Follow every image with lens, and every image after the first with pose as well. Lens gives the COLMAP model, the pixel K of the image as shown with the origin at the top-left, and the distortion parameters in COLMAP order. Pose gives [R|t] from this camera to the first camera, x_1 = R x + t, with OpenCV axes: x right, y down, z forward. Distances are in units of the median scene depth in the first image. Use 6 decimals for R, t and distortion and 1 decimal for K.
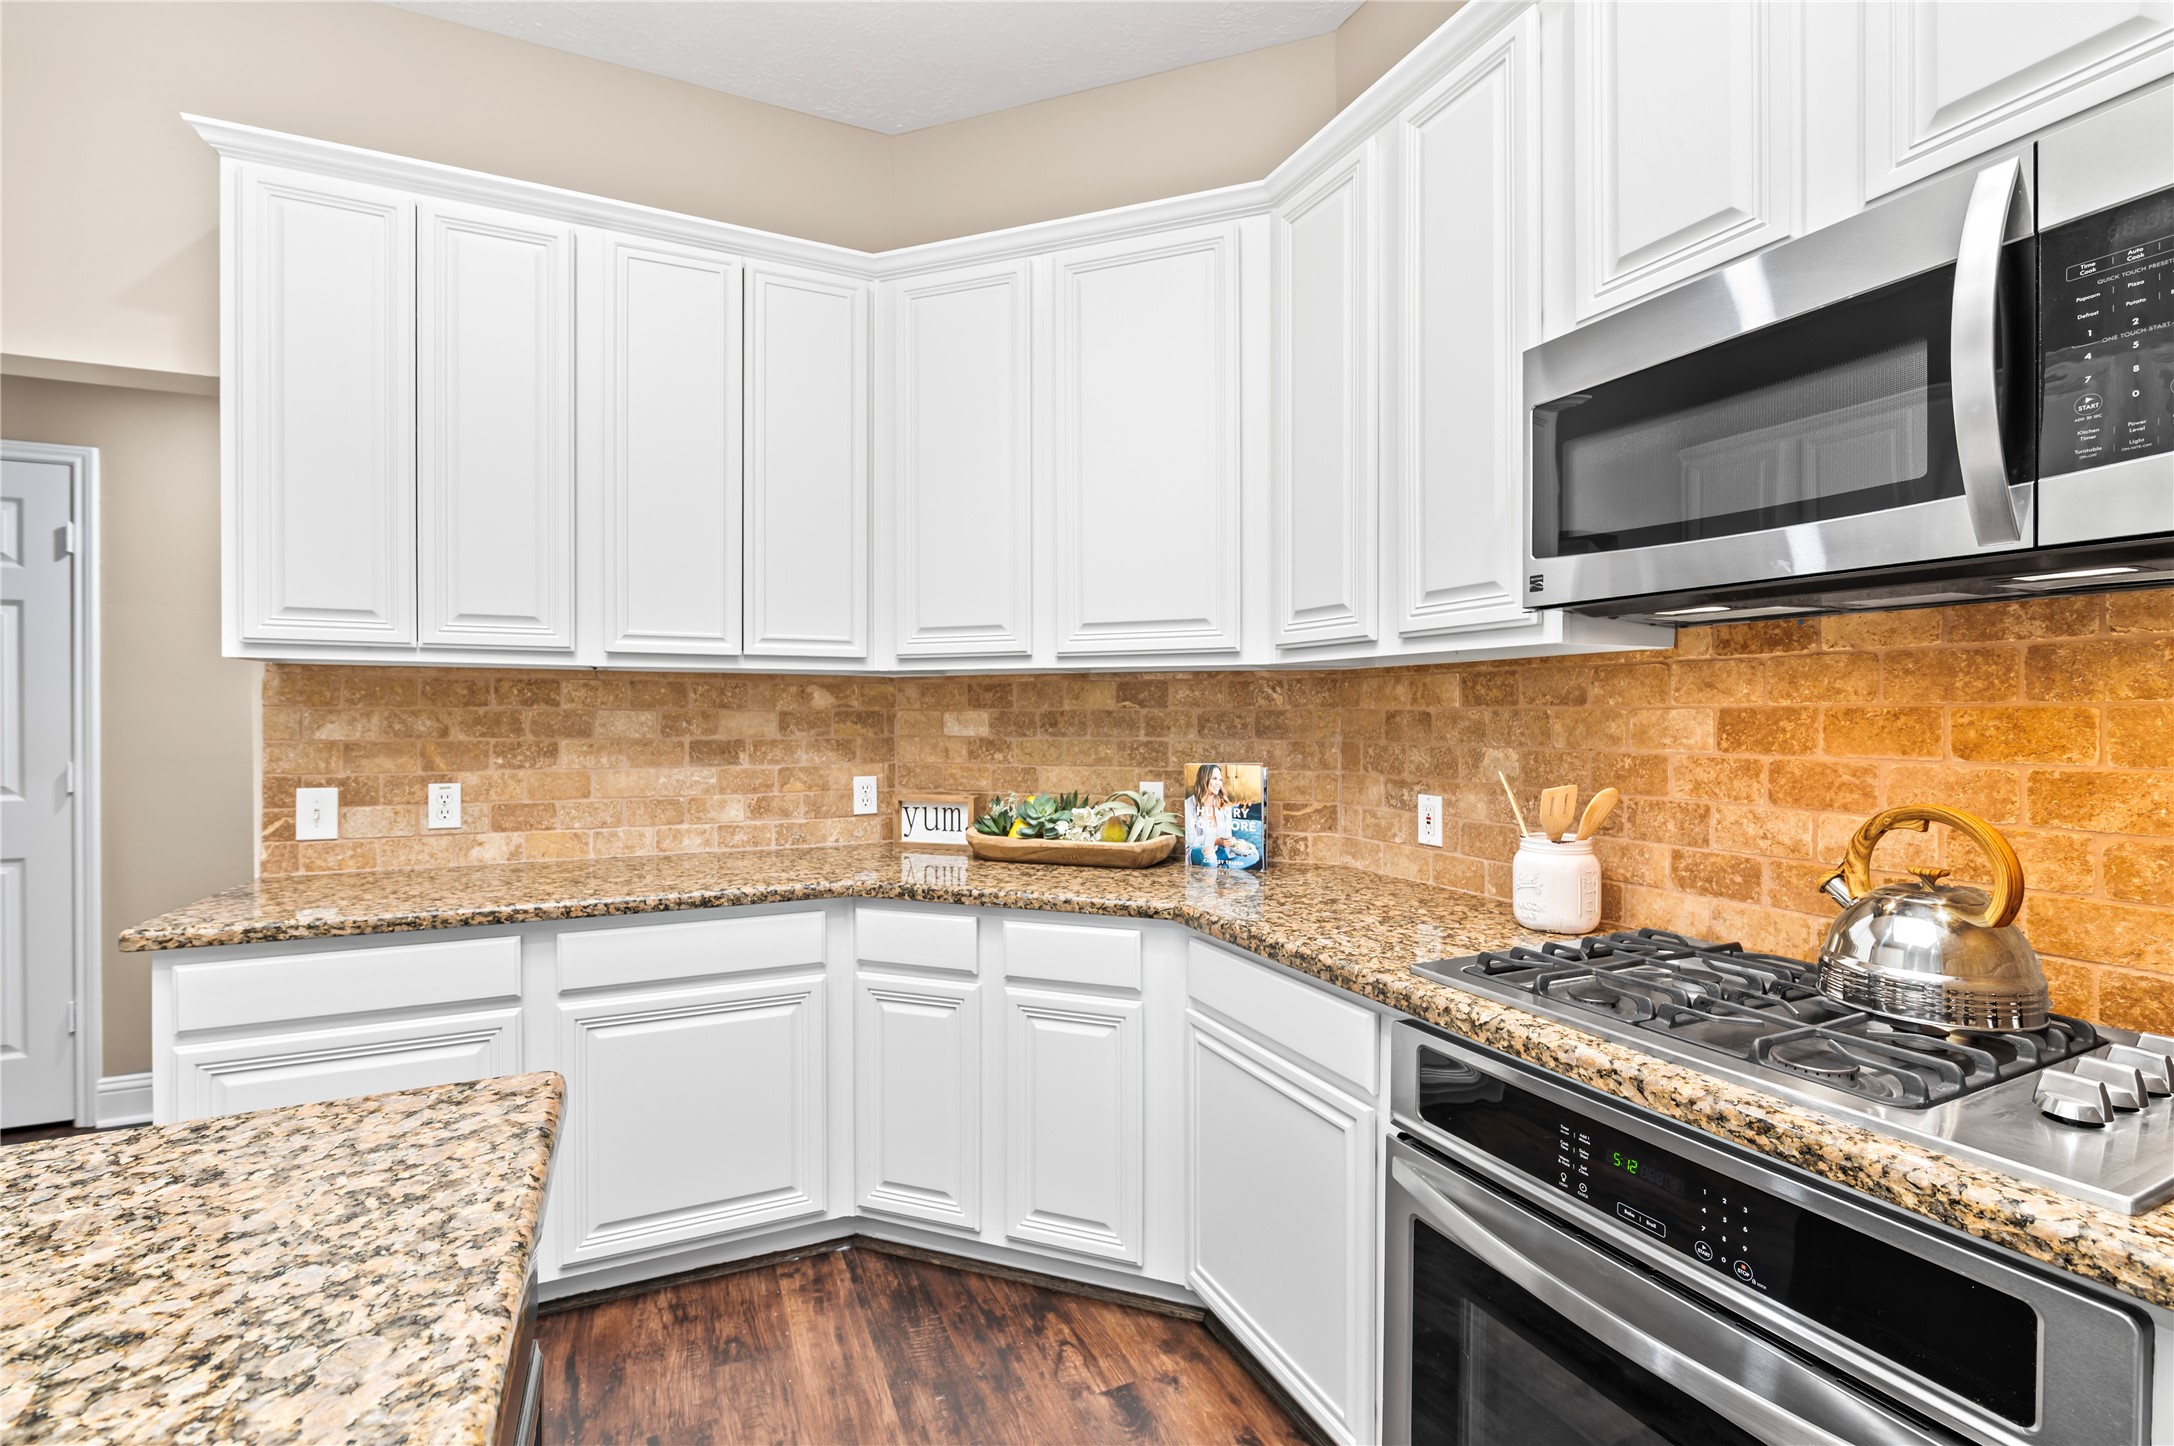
lens RADIAL K [[933.1, 0, 1097.2], [0, 933.1, 719.1], [0, 0, 1]] dist [-0.007297, 0.000571]
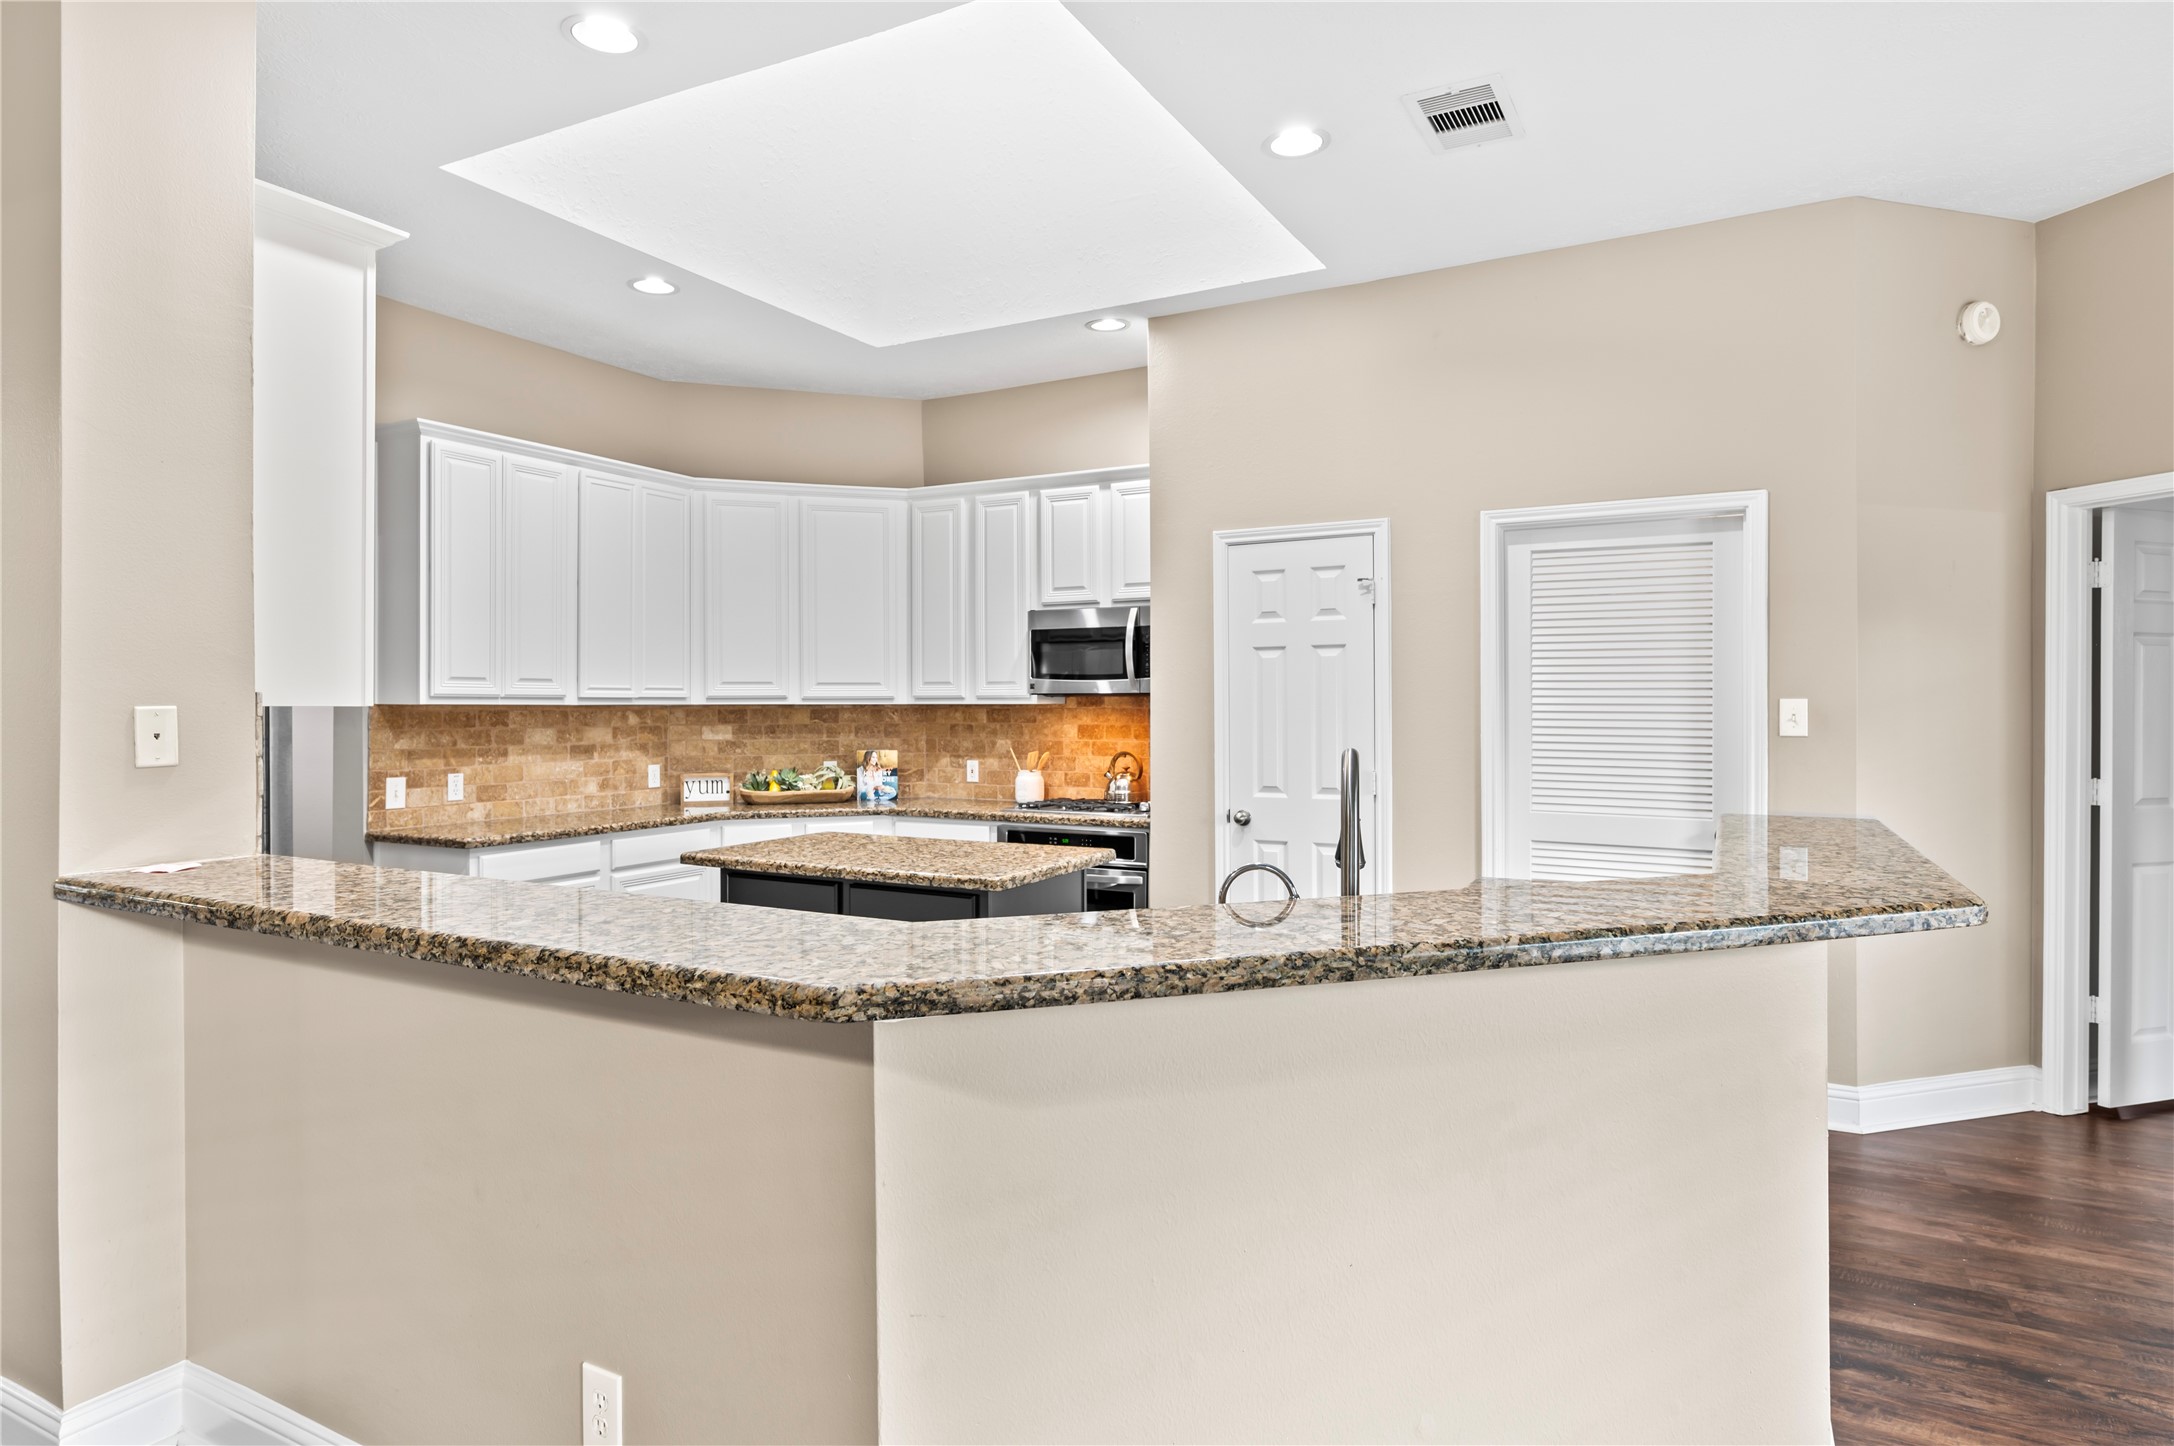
lens RADIAL K [[1204.8, 0, 1085.4], [0, 1204.8, 699.0], [0, 0, 1]] dist [0.002944, -0.001809]
pose [[0.804123, 0.000197, 0.594463, -1.115576], [0.006249, 0.999942, -0.008784, -0.040648], [-0.594430, 0.010778, 0.804075, -1.472011]]
